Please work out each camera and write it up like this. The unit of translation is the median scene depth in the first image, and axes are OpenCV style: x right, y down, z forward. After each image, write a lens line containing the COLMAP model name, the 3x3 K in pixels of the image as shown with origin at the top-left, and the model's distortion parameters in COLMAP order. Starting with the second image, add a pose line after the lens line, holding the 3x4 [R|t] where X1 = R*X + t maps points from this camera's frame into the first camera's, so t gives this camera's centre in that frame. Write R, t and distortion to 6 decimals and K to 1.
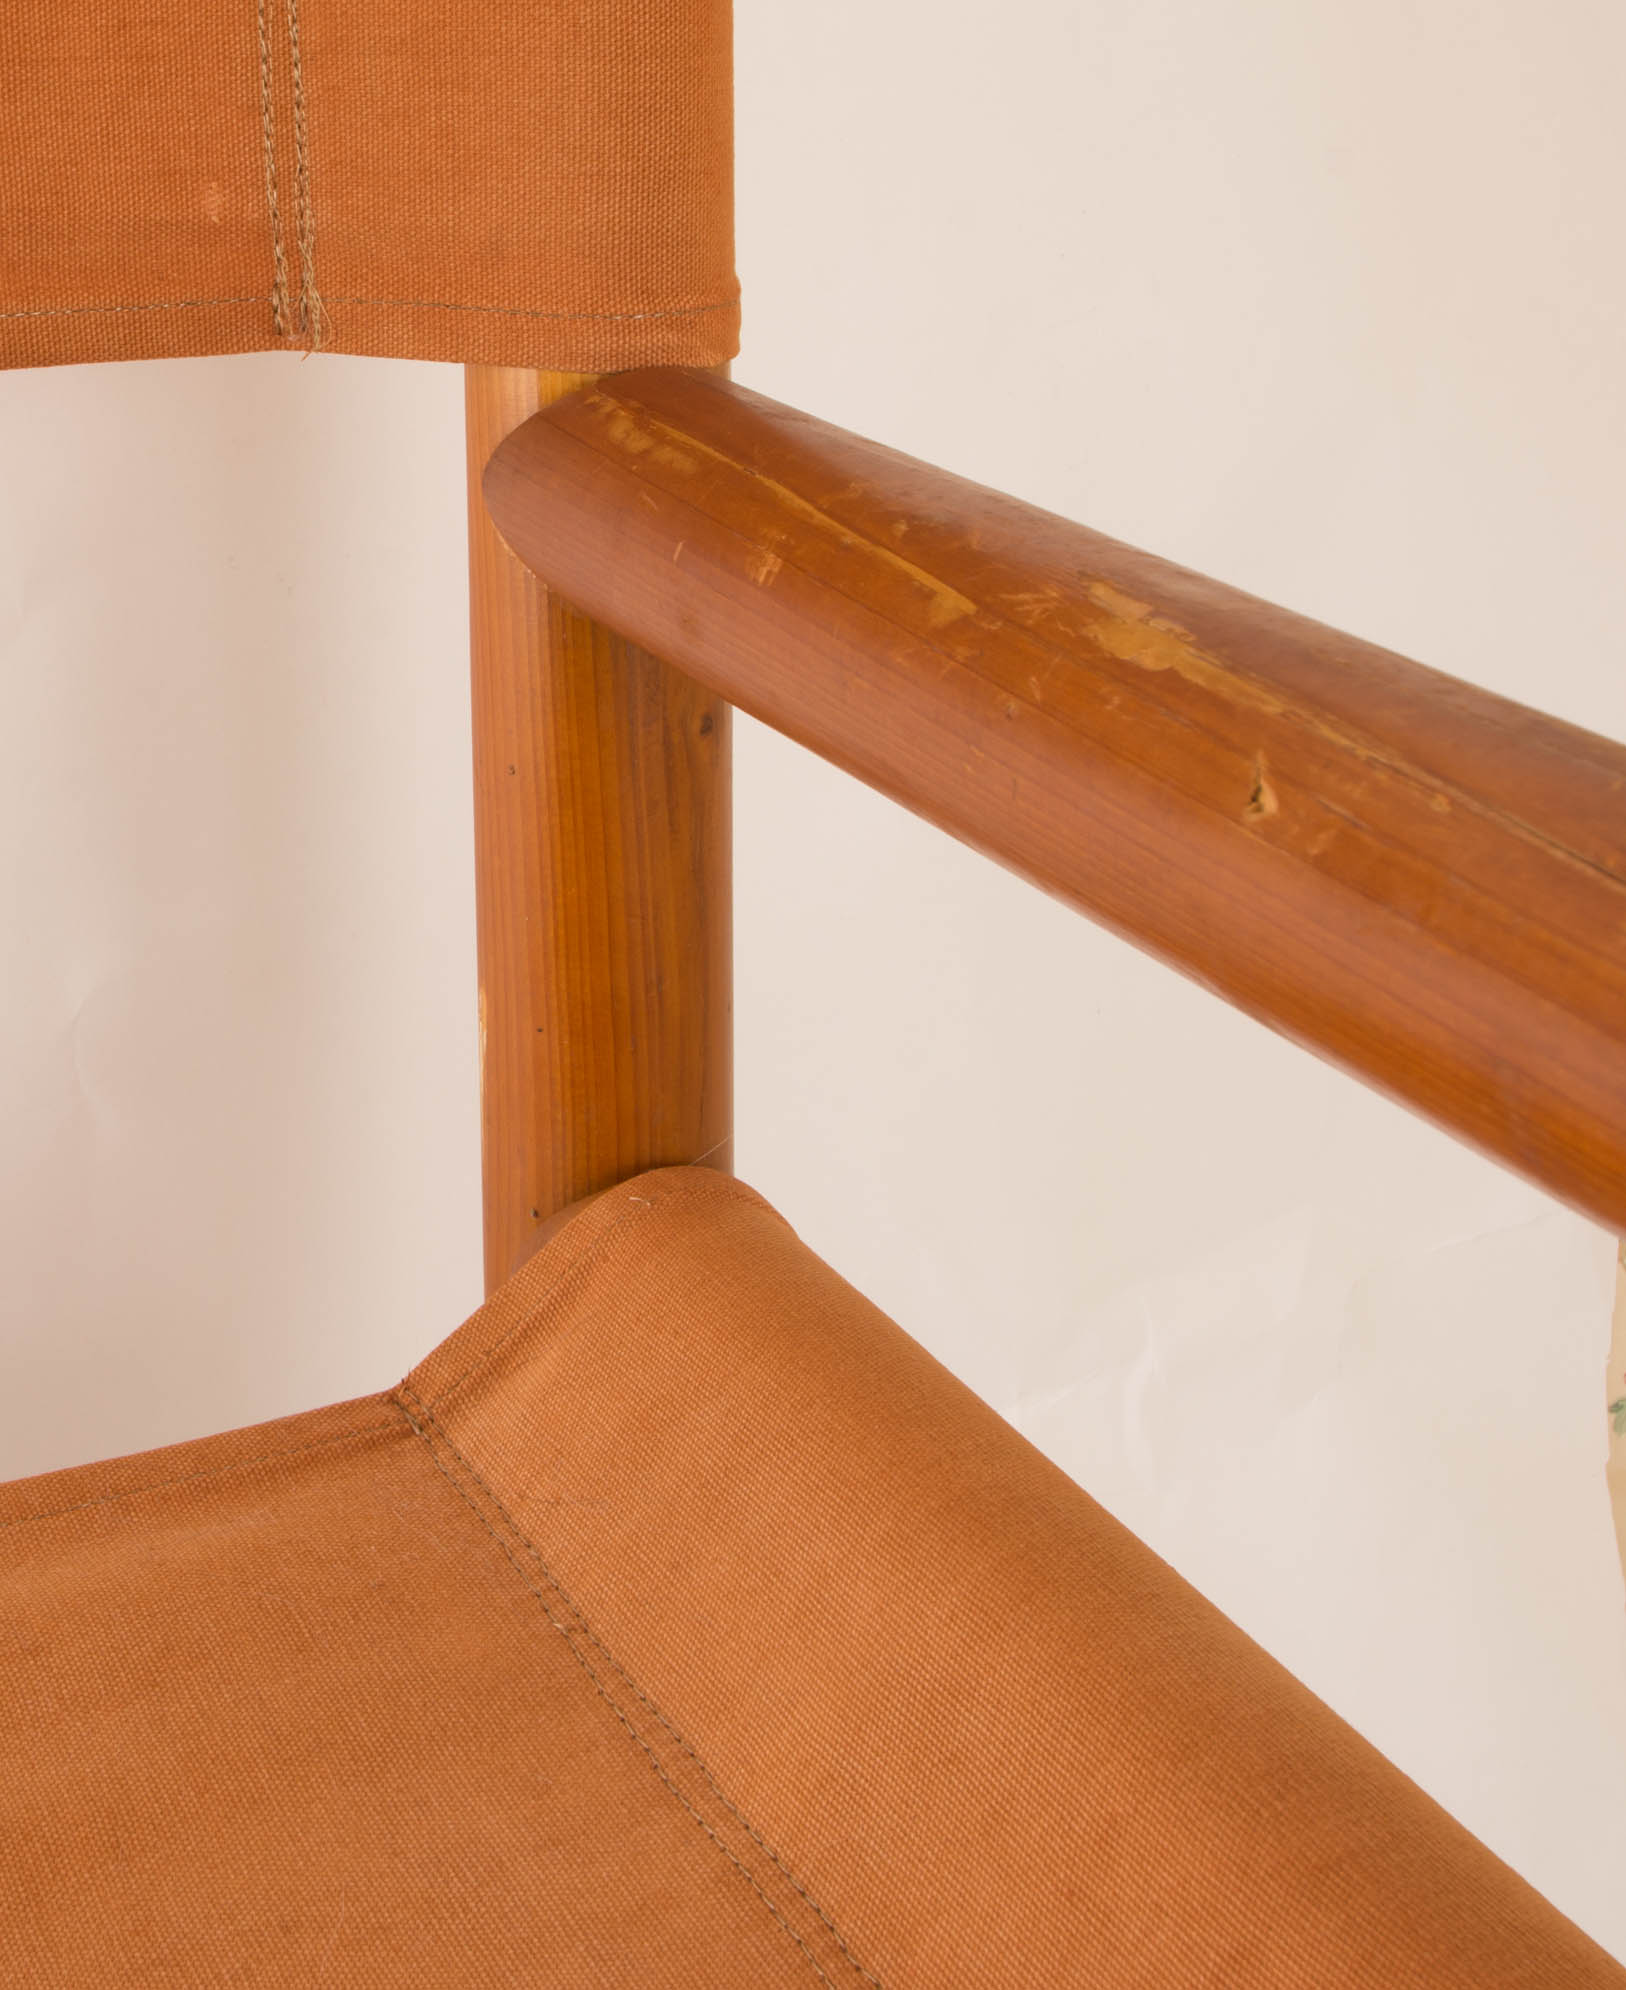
lens RADIAL K [[4236.9, 0, 805.5], [0, 4236.9, 986.7], [0, 0, 1]] dist [-0.253301, 0.000000]
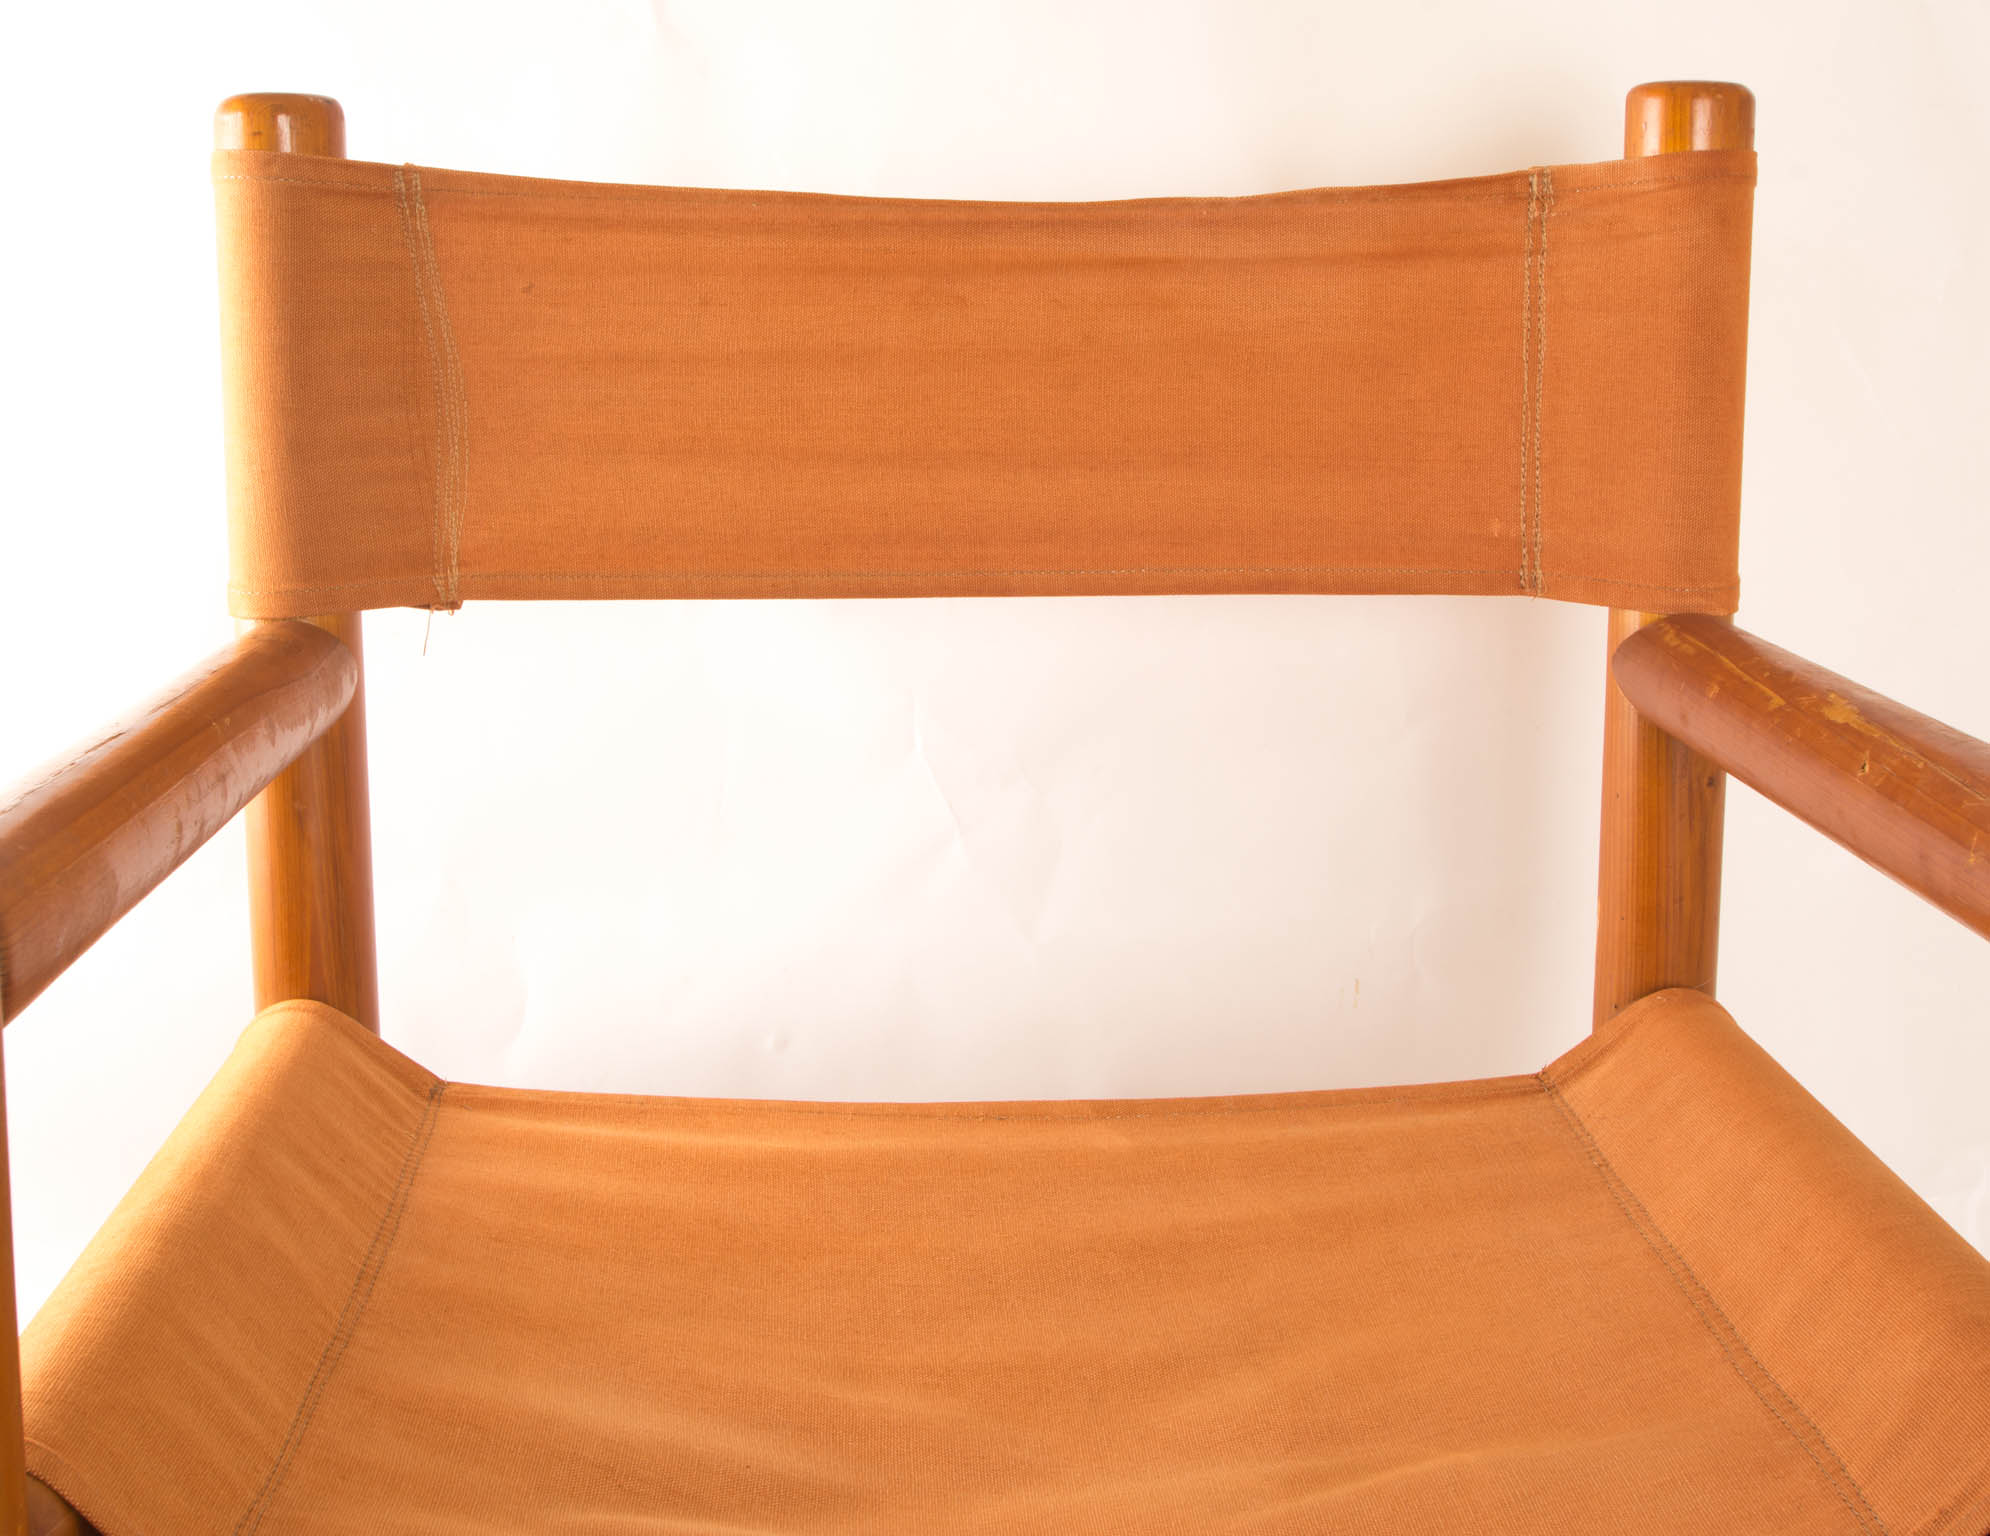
lens RADIAL K [[2591.0, 0, 944.6], [0, 2591.0, 673.1], [0, 0, 1]] dist [-0.091605, 0.000000]
pose [[0.931609, 0.058377, -0.358742, 0.084606], [-0.106518, 0.987531, -0.115917, 0.082294], [0.347502, 0.146202, 0.926211, -0.379043]]
